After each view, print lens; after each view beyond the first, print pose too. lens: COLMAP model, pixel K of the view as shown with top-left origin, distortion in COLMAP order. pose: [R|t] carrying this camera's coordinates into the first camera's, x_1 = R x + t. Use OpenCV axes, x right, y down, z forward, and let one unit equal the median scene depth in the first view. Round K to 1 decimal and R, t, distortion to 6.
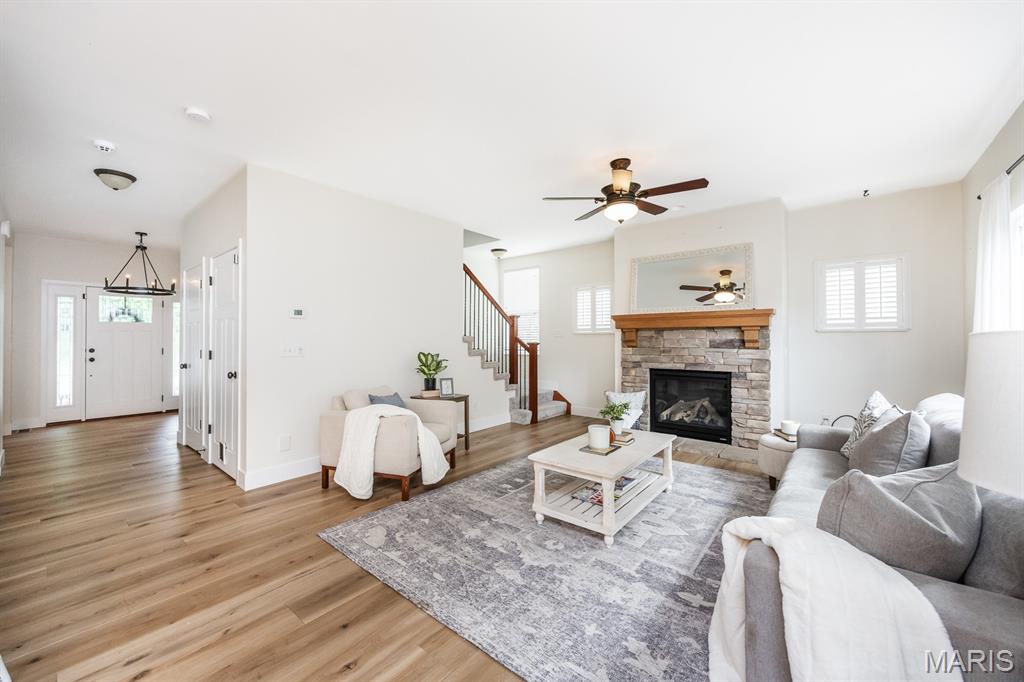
lens RADIAL K [[399.8, 0, 496.1], [0, 399.8, 337.0], [0, 0, 1]] dist [-0.003845, -0.000306]
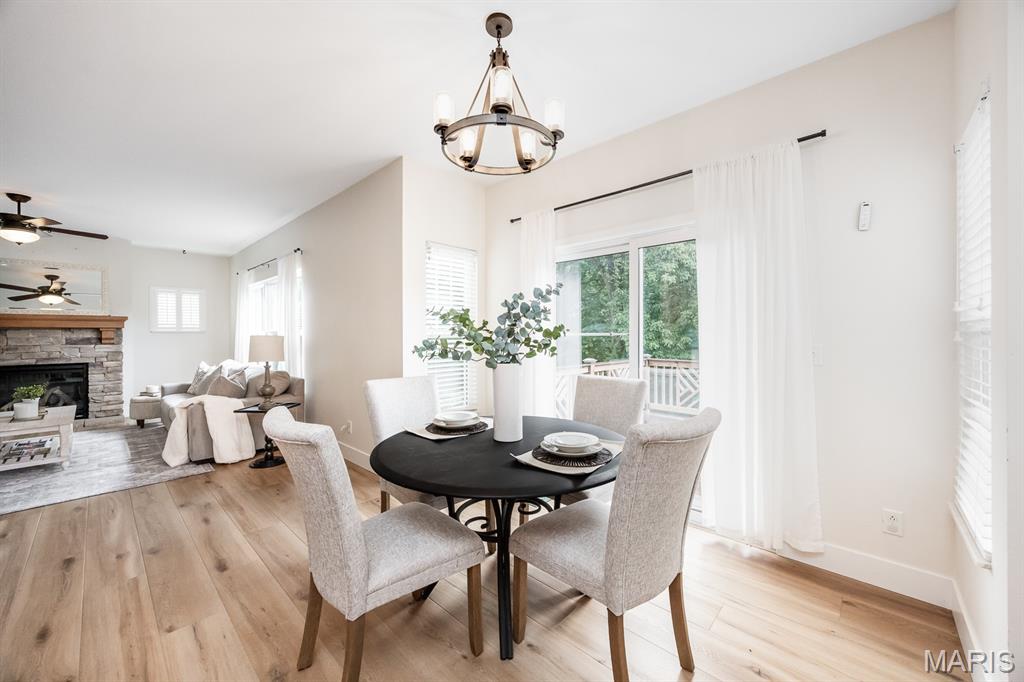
lens RADIAL K [[388.2, 0, 509.6], [0, 388.2, 336.7], [0, 0, 1]] dist [-0.001190, -0.000019]
pose [[0.043094, -0.002661, 0.999067, -0.641146], [-0.002115, 0.999994, 0.002755, -0.003993], [-0.999069, -0.002232, 0.043088, -0.449785]]
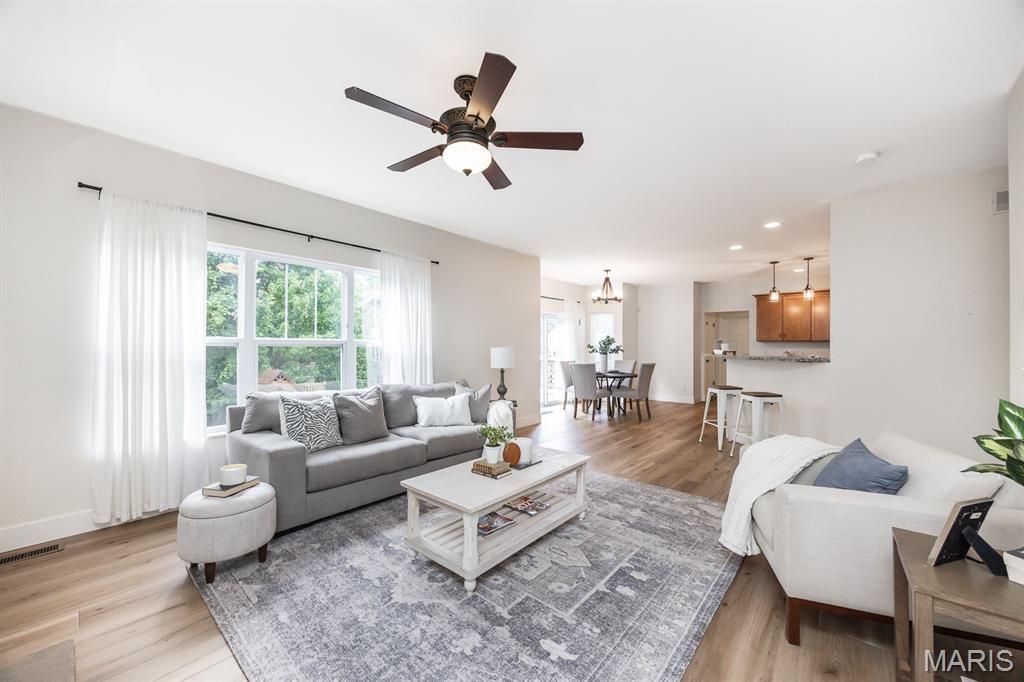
lens RADIAL K [[388.2, 0, 509.6], [0, 388.2, 336.7], [0, 0, 1]] dist [-0.001190, -0.000019]
pose [[-0.999952, -0.001897, 0.009571, 0.181986], [-0.002159, 0.999623, -0.027359, -0.001654], [-0.009516, -0.027378, -0.999580, 1.280399]]
